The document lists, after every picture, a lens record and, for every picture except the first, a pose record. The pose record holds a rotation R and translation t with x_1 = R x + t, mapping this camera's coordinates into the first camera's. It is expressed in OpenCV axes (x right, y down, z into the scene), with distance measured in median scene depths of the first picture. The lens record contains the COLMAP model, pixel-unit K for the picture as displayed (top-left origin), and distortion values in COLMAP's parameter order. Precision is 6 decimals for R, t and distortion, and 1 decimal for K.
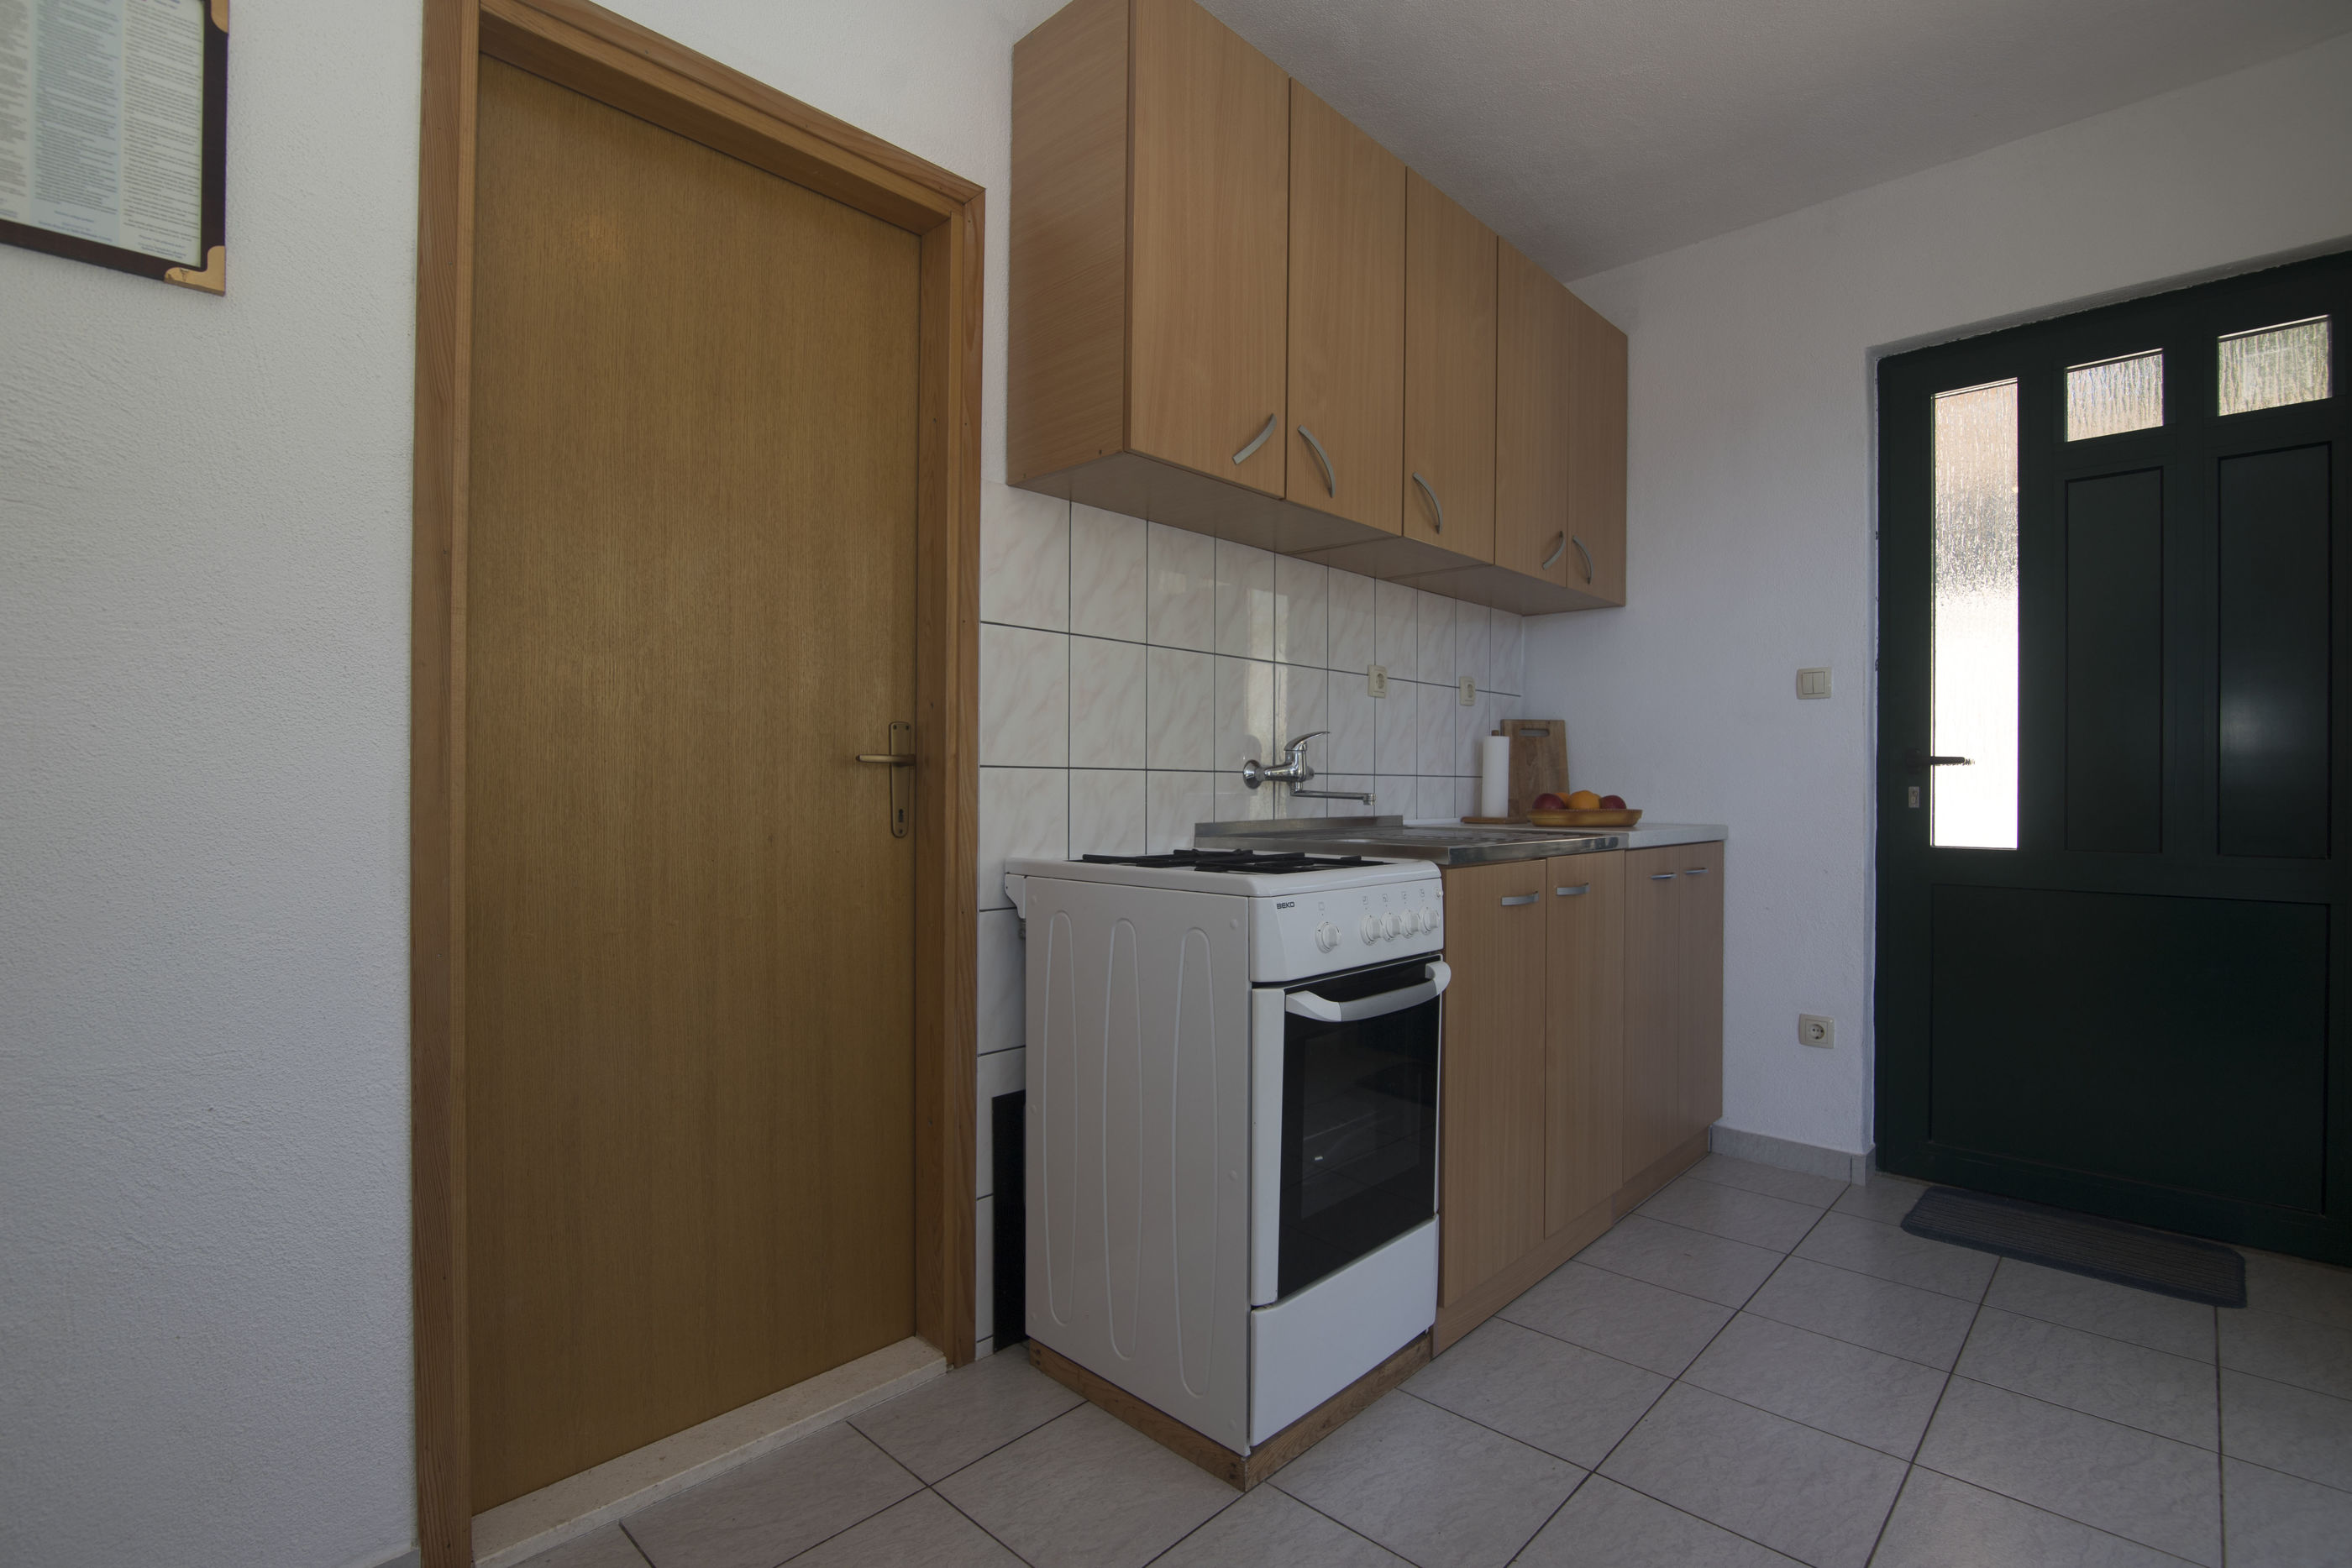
lens RADIAL K [[1066.4, 0, 1176.0], [0, 1066.4, 784.0], [0, 0, 1]] dist [-0.023309, 0.001320]
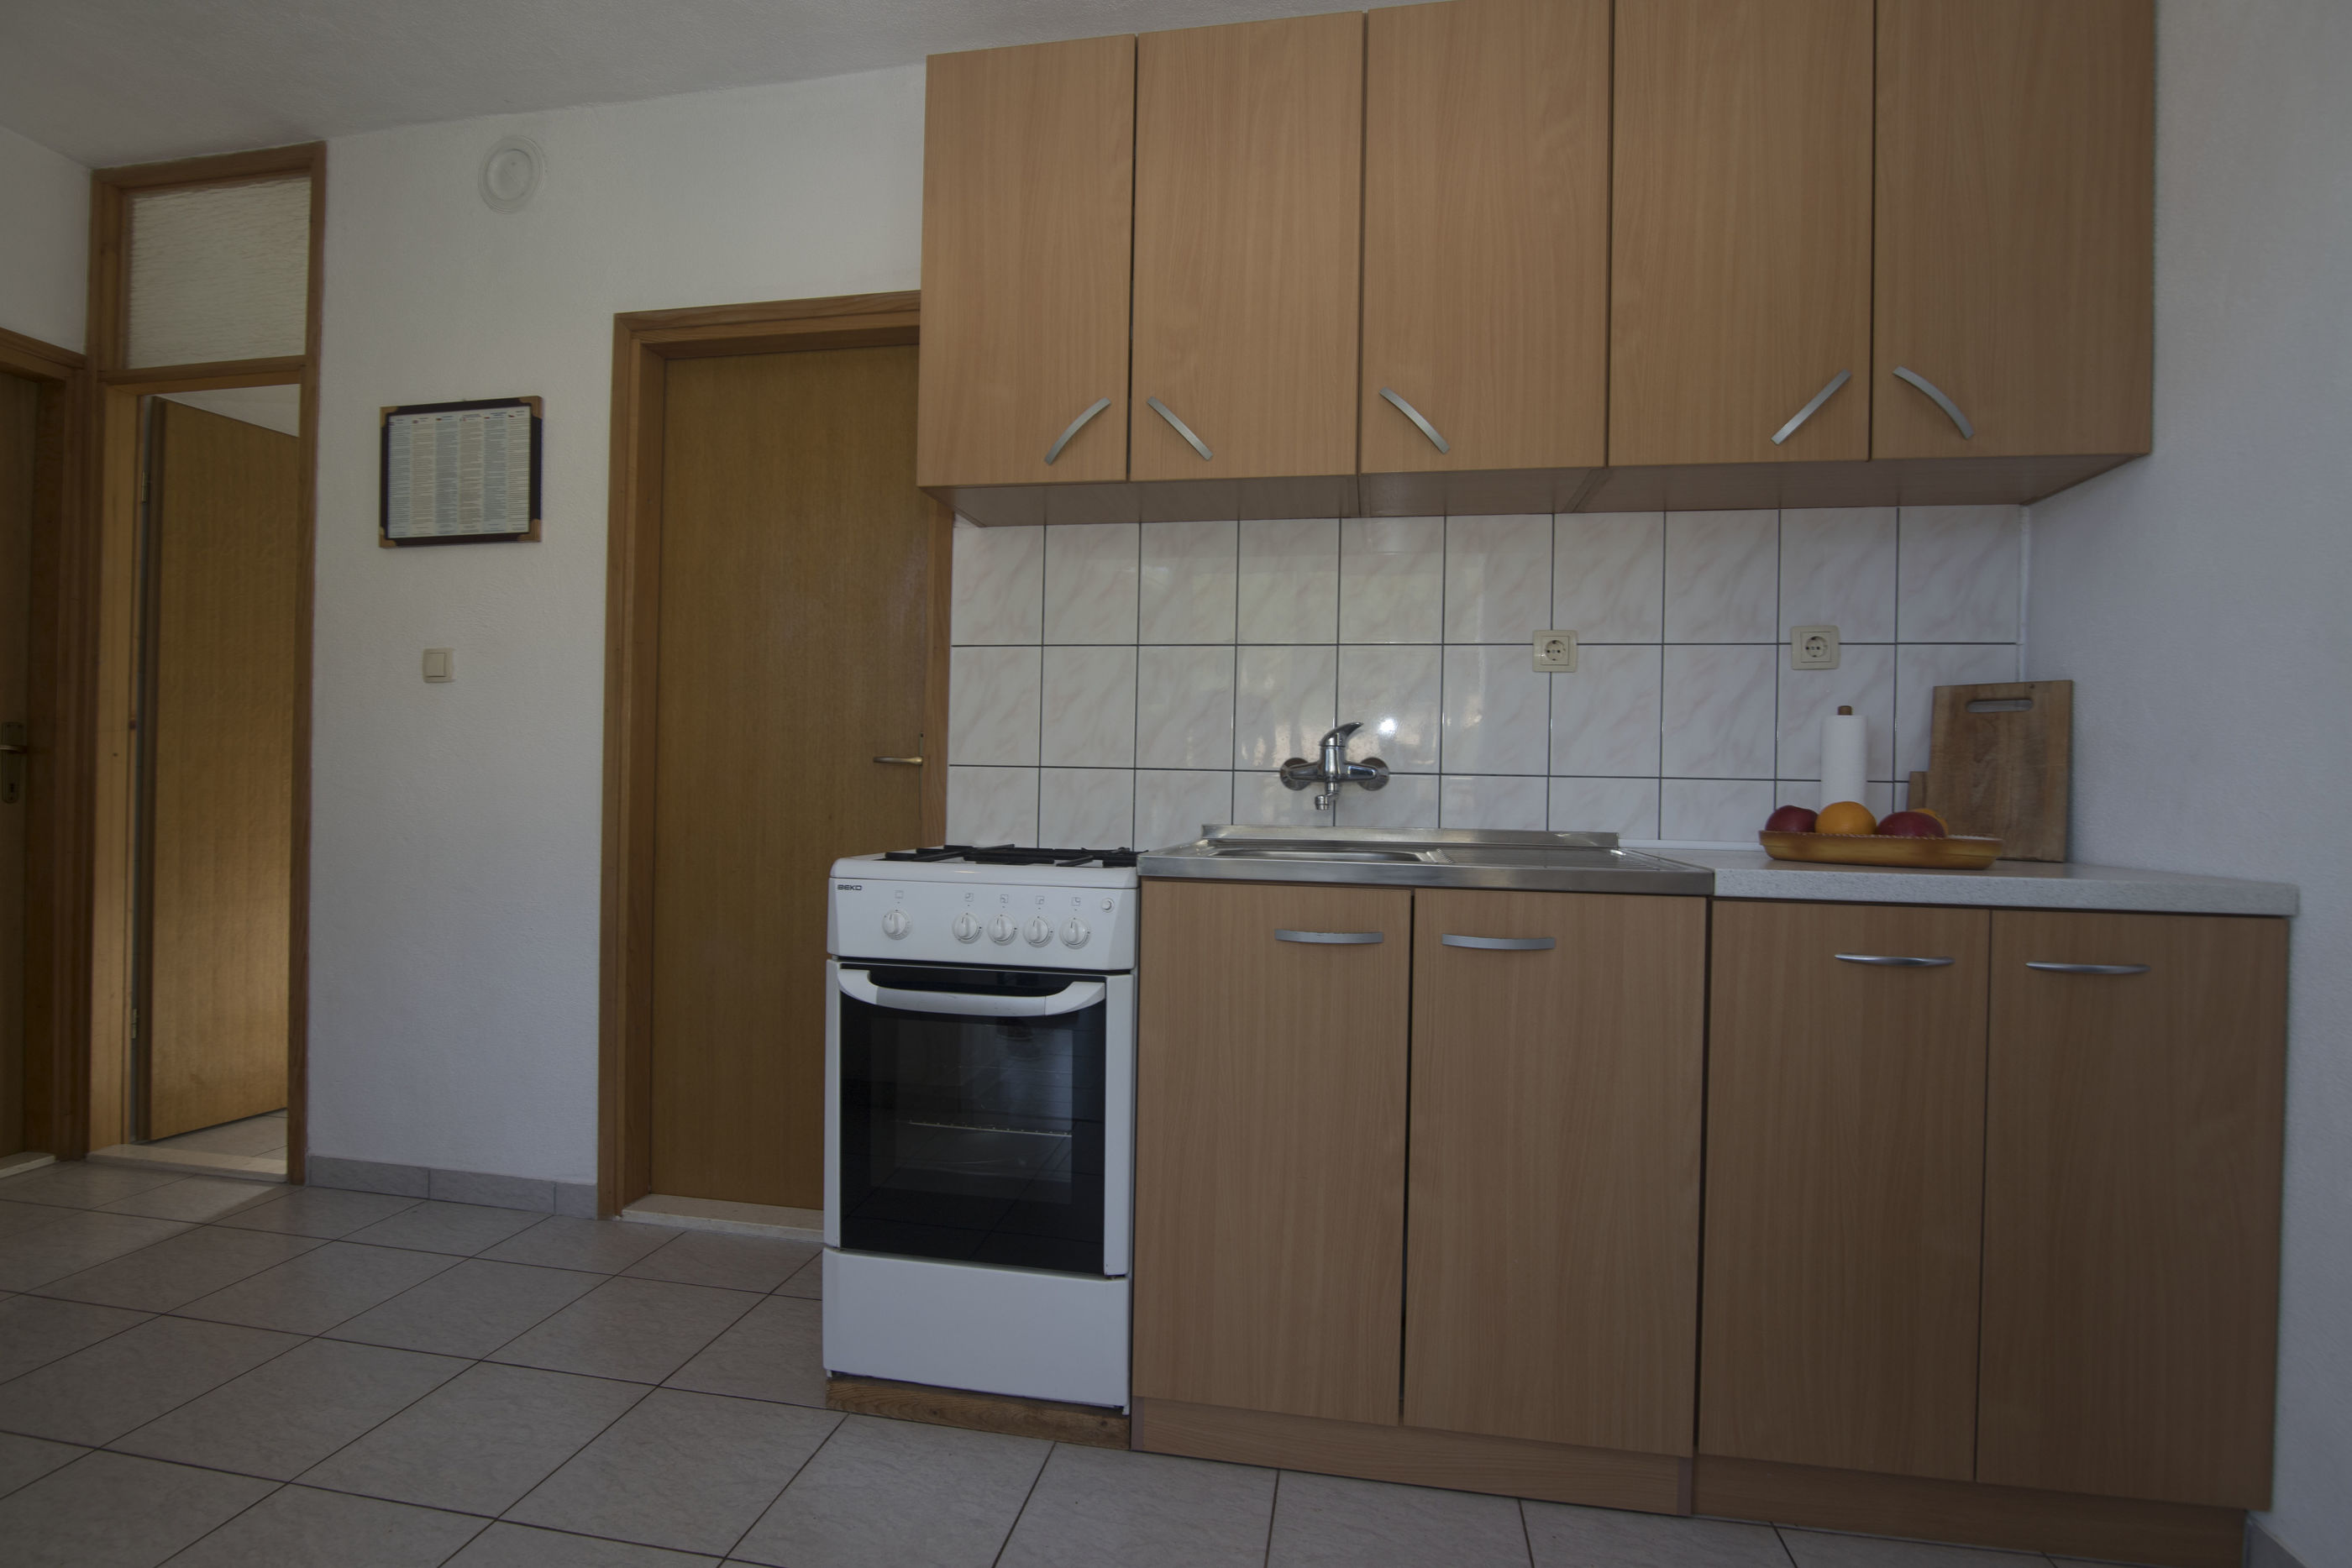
lens RADIAL K [[1066.4, 0, 1176.0], [0, 1066.4, 784.0], [0, 0, 1]] dist [-0.023309, 0.001320]
pose [[0.561913, 0.004117, -0.827186, 0.922587], [-0.014349, 0.999886, -0.004770, 0.006174], [0.827072, 0.014549, 0.561908, 0.513339]]
